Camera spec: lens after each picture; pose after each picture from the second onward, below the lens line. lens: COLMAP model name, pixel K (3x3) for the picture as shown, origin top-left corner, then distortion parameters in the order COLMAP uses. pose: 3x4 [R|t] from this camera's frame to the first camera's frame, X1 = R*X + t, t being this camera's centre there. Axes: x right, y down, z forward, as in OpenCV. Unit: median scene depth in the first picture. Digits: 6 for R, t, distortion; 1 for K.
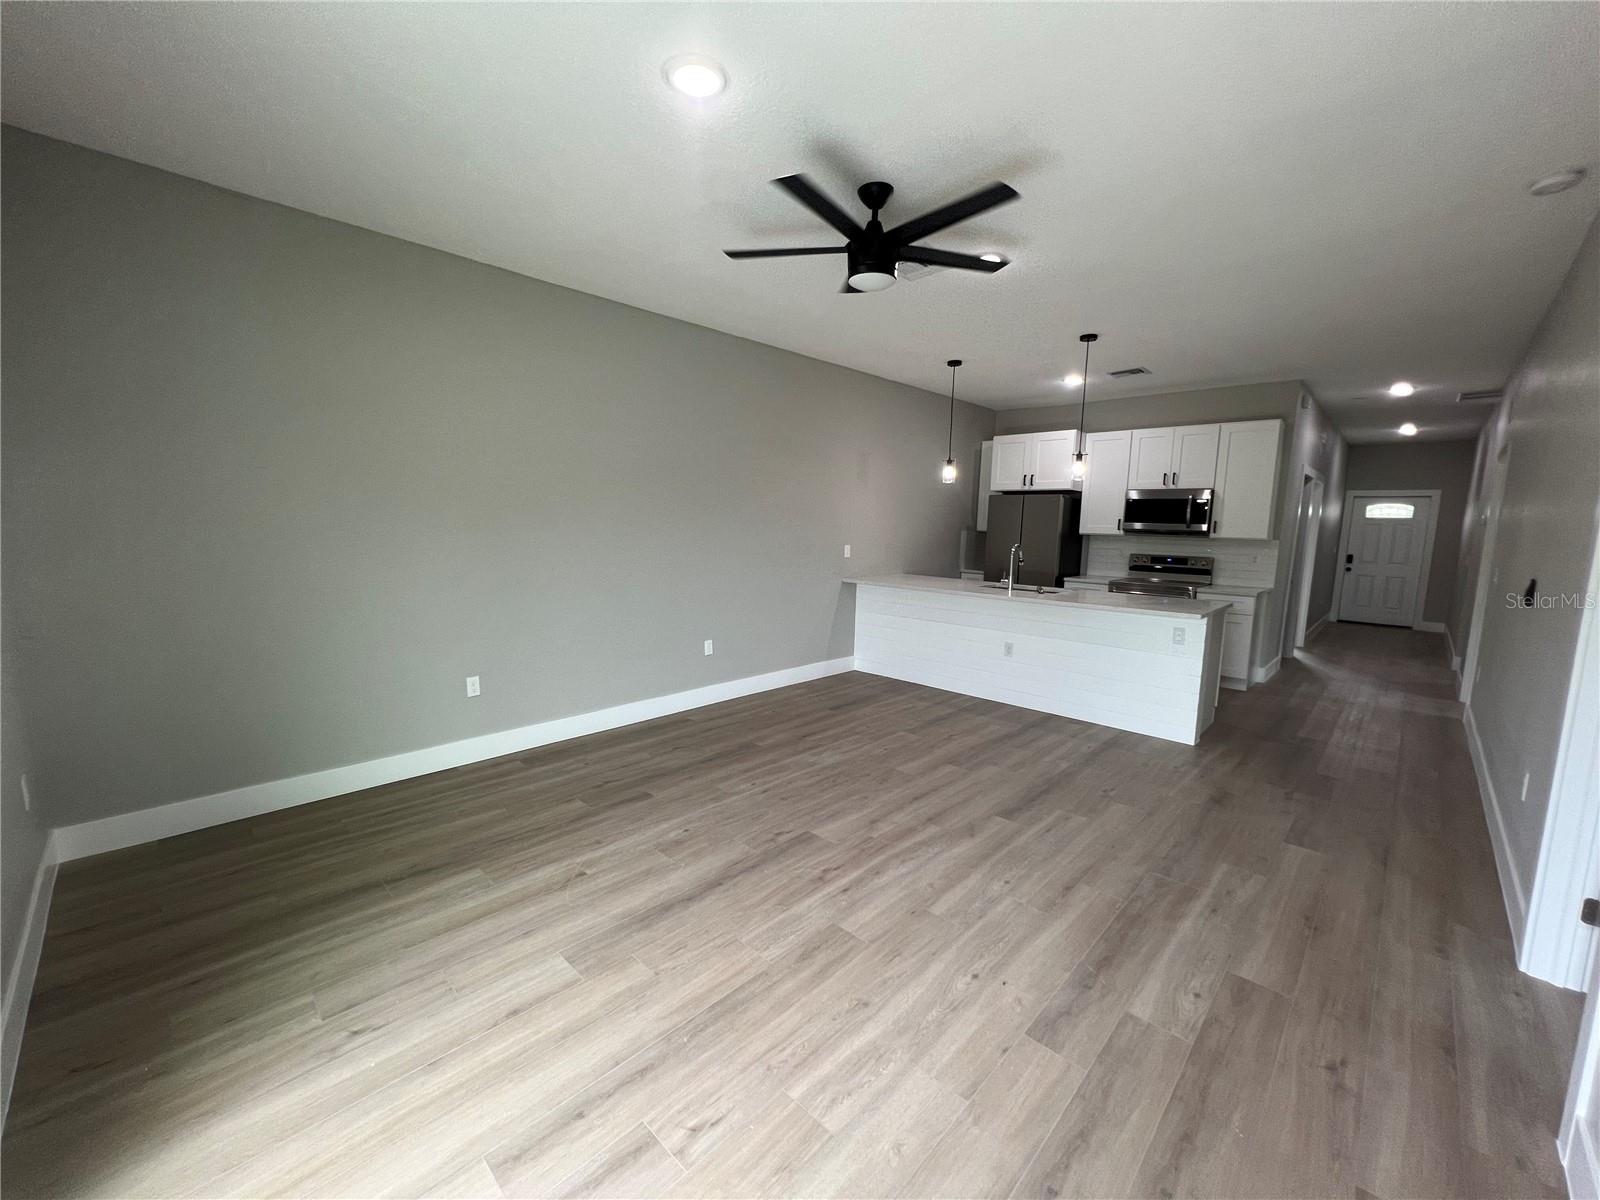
lens RADIAL K [[642.5, 0, 800.0], [0, 642.5, 600.0], [0, 0, 1]] dist [0.002715, -0.000196]
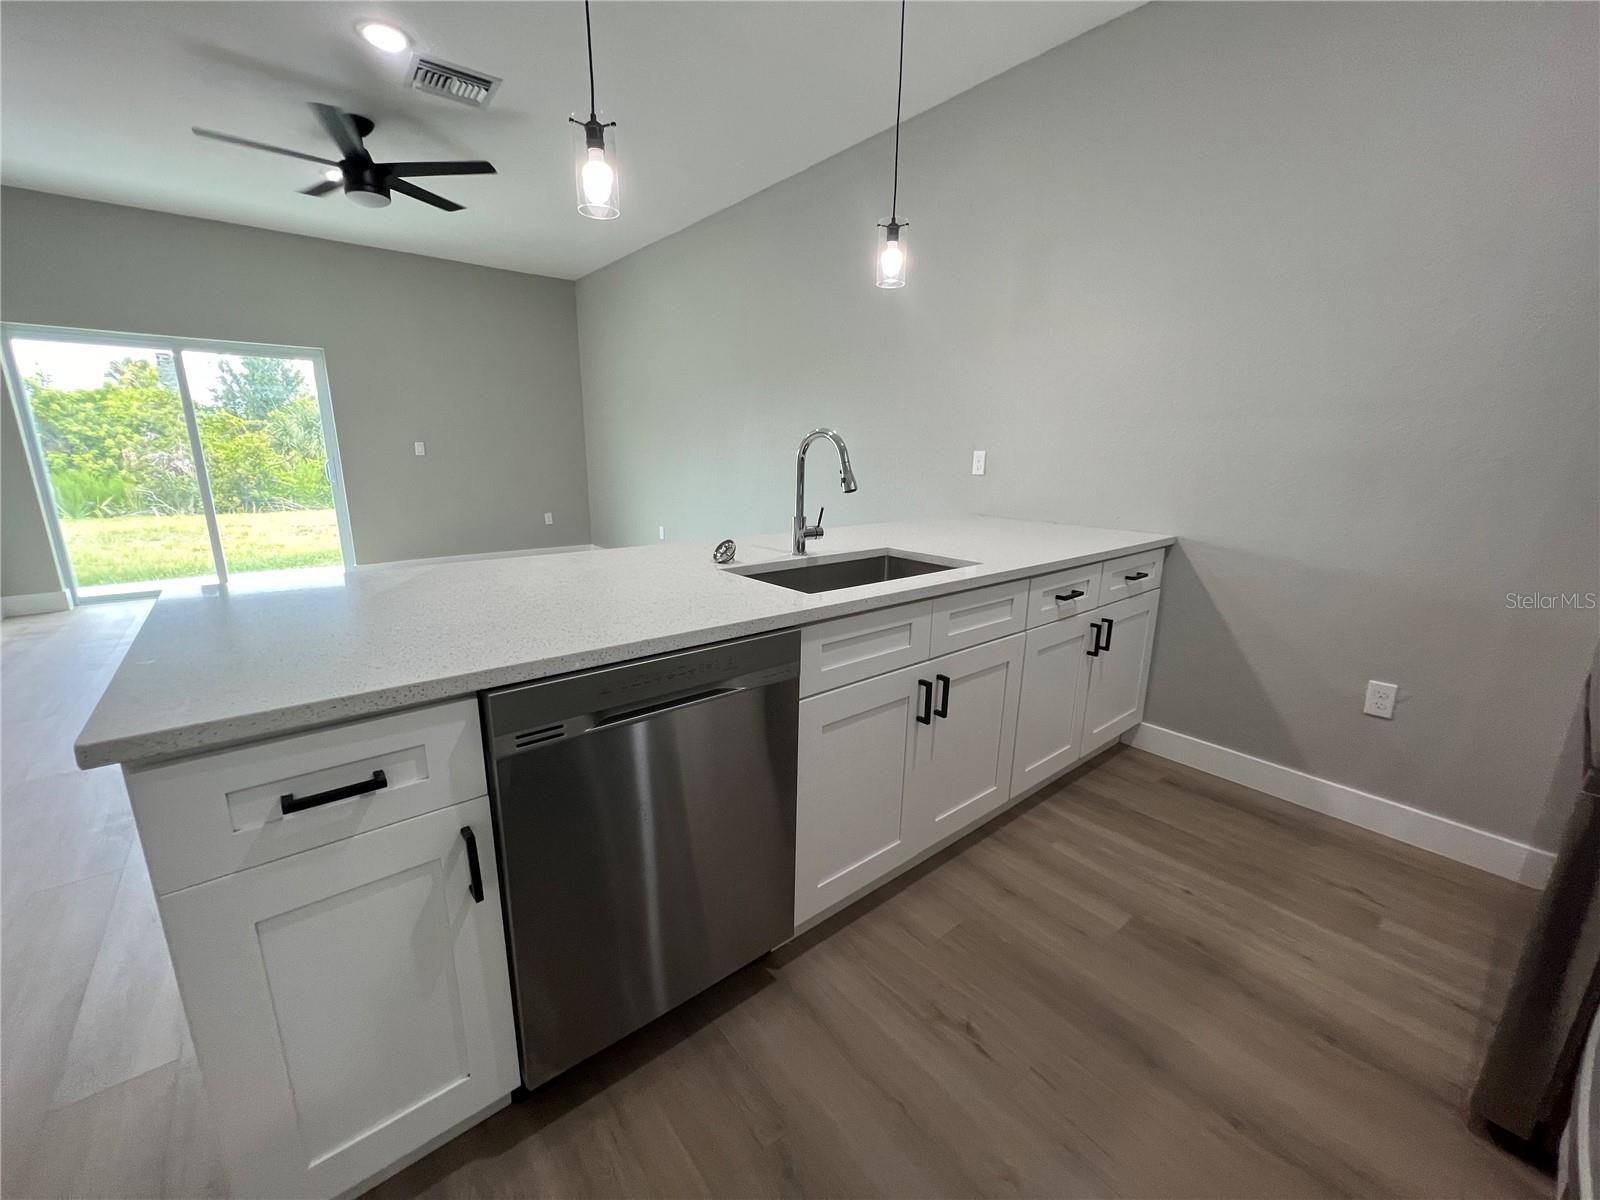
lens RADIAL K [[640.2, 0, 799.4], [0, 640.2, 604.0], [0, 0, 1]] dist [-0.000046, 0.000101]
pose [[-0.123047, 0.215267, -0.968772, 0.844136], [-0.135897, 0.963339, 0.231320, -0.089827], [0.983052, 0.160117, -0.089282, 1.258705]]
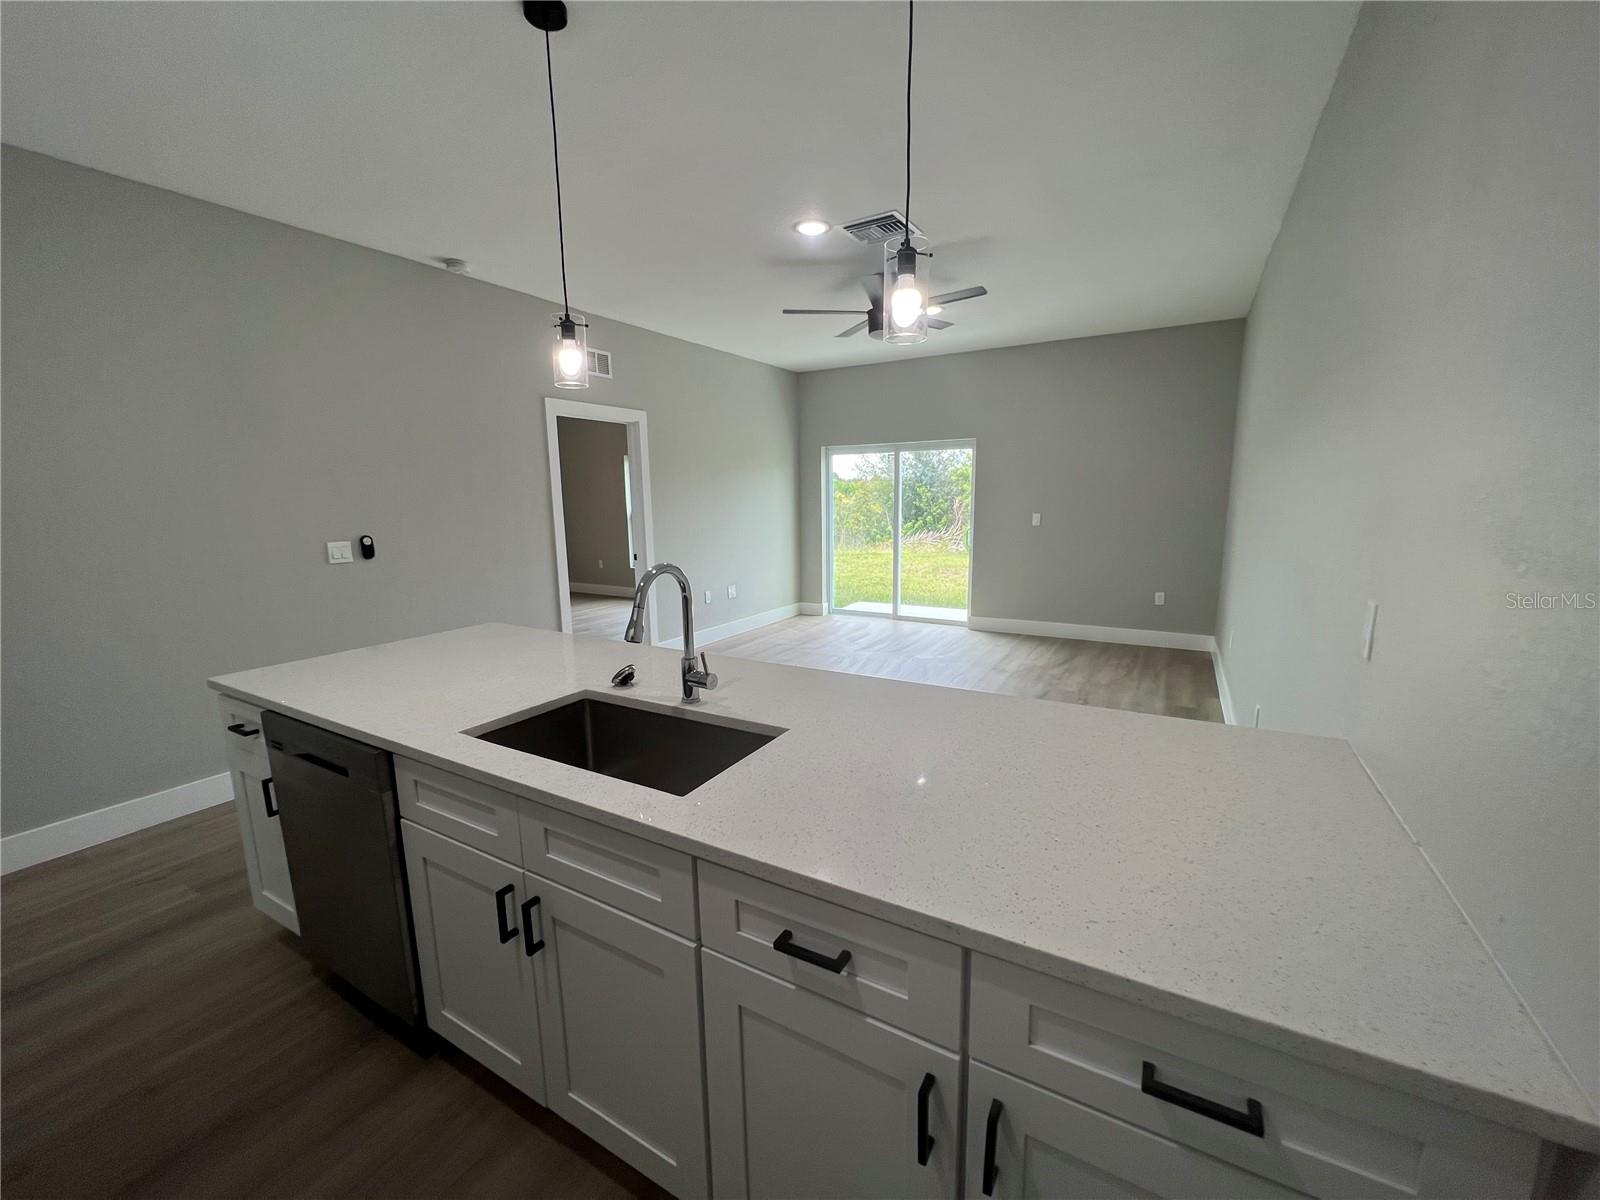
lens RADIAL K [[636.5, 0, 797.9], [0, 636.5, 616.0], [0, 0, 1]] dist [-0.000341, -0.000001]
pose [[-0.974474, 0.034925, -0.221768, 0.418729], [-0.033799, 0.953743, 0.298717, -0.184623], [0.221943, 0.298588, -0.928217, 1.569088]]
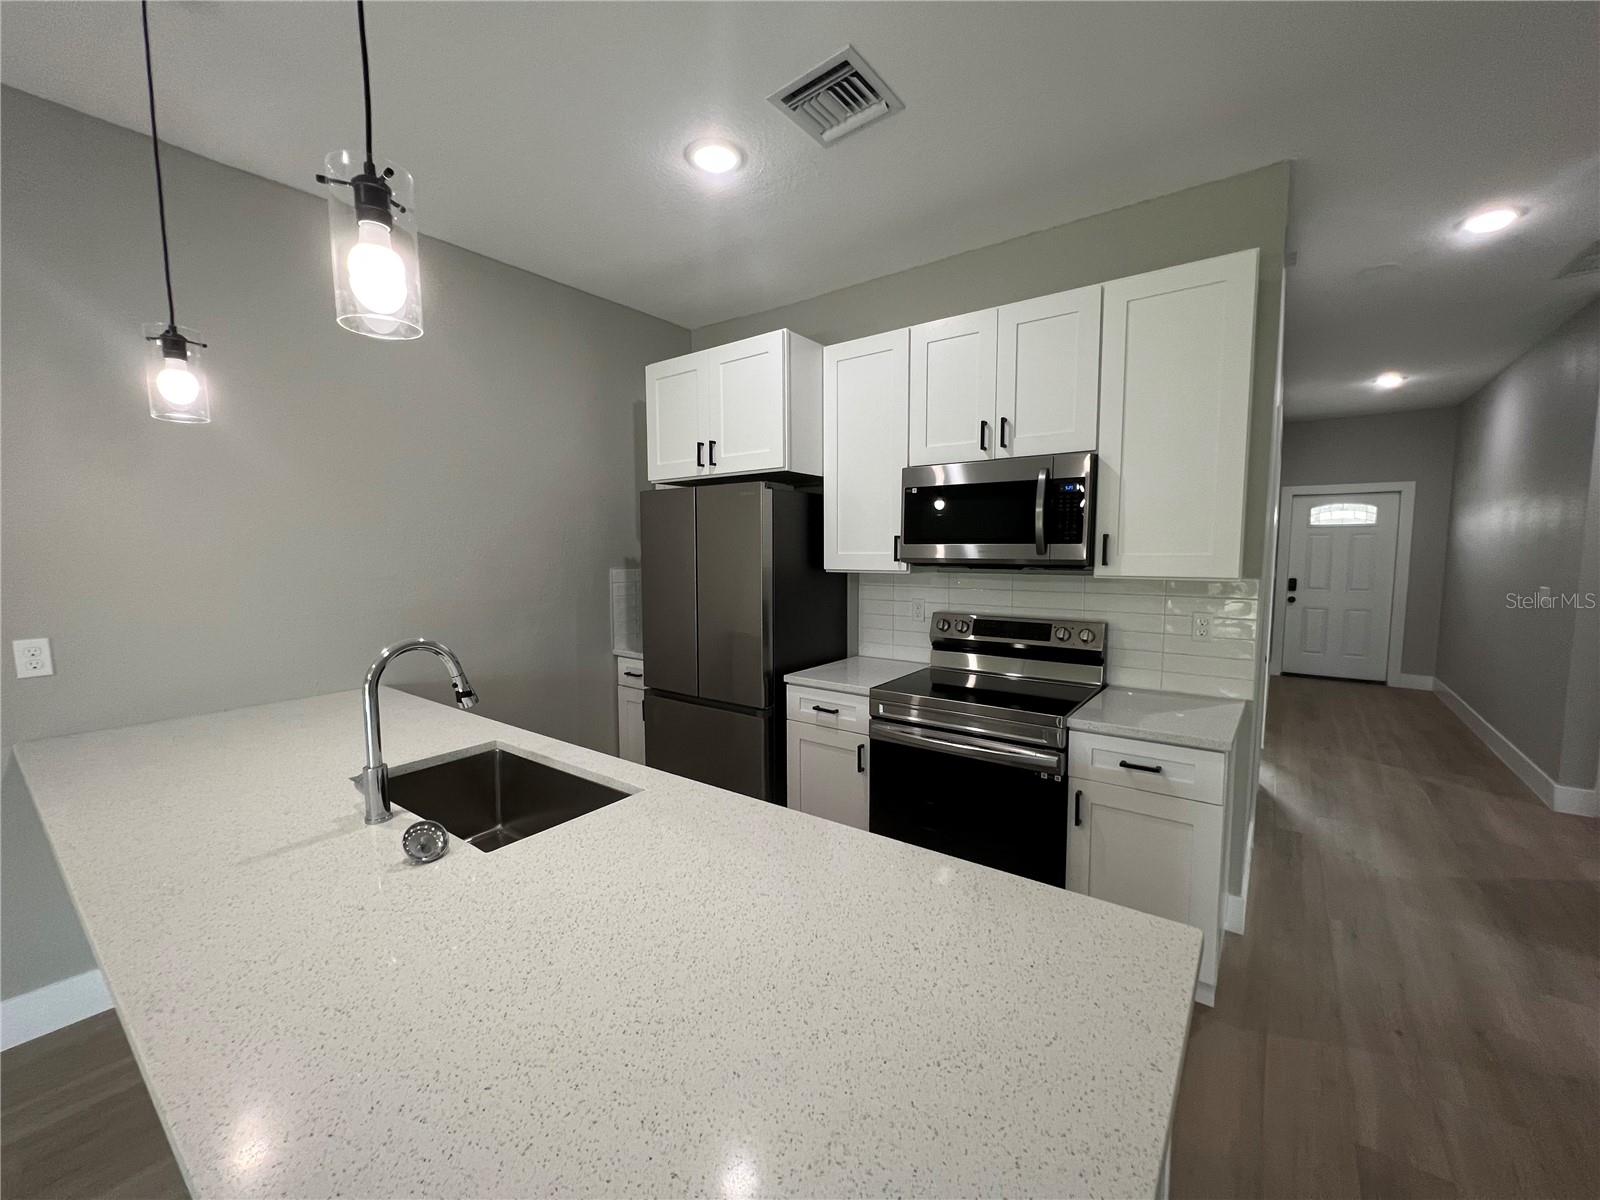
lens RADIAL K [[640.2, 0, 799.4], [0, 640.2, 604.0], [0, 0, 1]] dist [-0.000046, 0.000101]
pose [[0.992590, -0.038429, 0.115274, 0.569147], [0.042047, 0.998691, -0.029120, -0.105727], [-0.114004, 0.033751, 0.992907, 0.873555]]
